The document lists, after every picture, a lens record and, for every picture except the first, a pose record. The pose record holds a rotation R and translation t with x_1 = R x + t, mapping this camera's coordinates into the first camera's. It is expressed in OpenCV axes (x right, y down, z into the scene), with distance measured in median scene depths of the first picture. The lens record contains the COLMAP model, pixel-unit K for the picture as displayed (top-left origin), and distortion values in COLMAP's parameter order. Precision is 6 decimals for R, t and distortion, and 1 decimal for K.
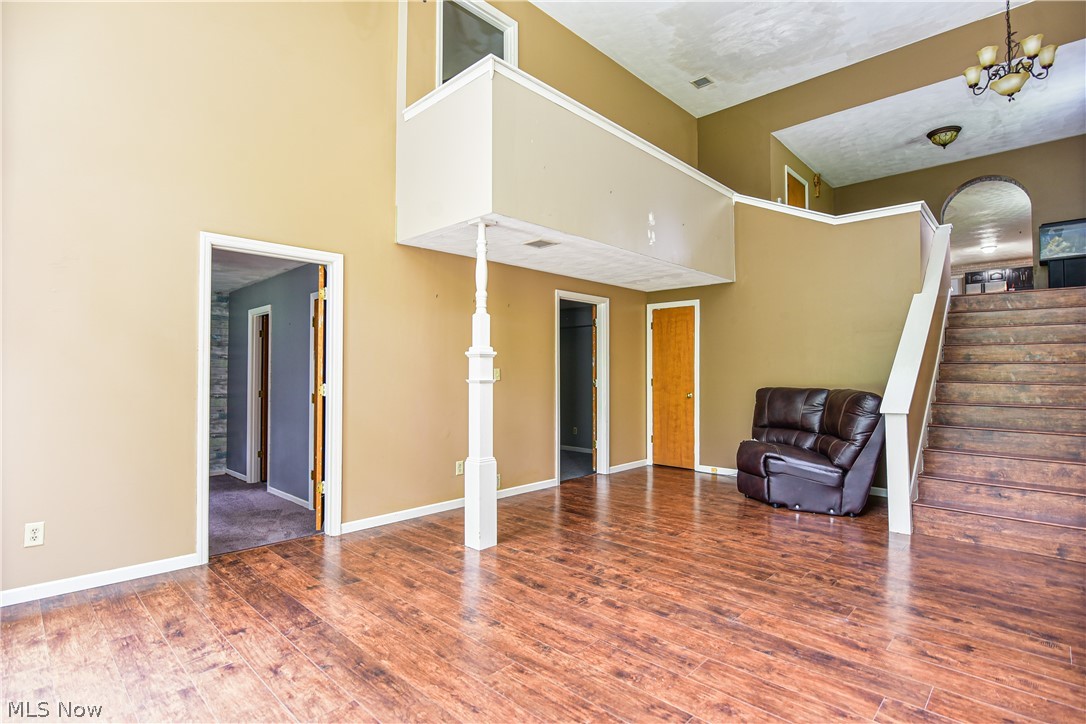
lens RADIAL K [[539.2, 0, 542.7], [0, 539.2, 363.1], [0, 0, 1]] dist [-0.015252, -0.000263]
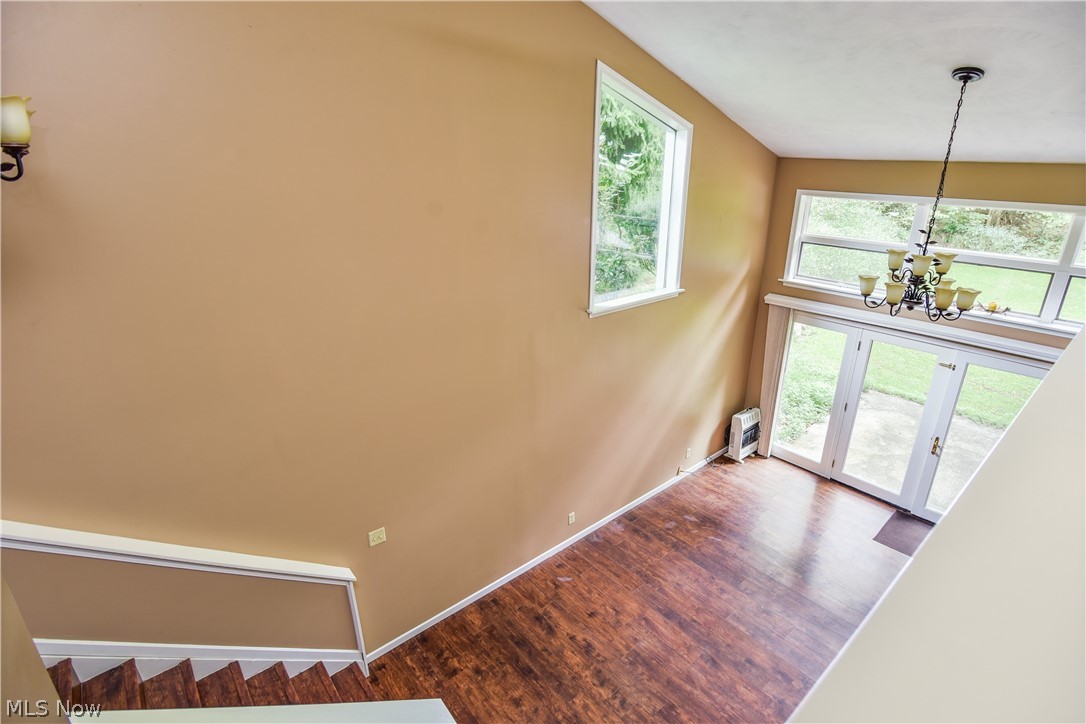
lens RADIAL K [[539.2, 0, 543.6], [0, 539.2, 358.3], [0, 0, 1]] dist [-0.015252, -0.000263]
pose [[-0.994640, -0.043538, 0.093788, 0.708035], [-0.010713, 0.945543, 0.325321, -0.882754], [-0.102845, 0.322573, -0.940941, 2.226372]]
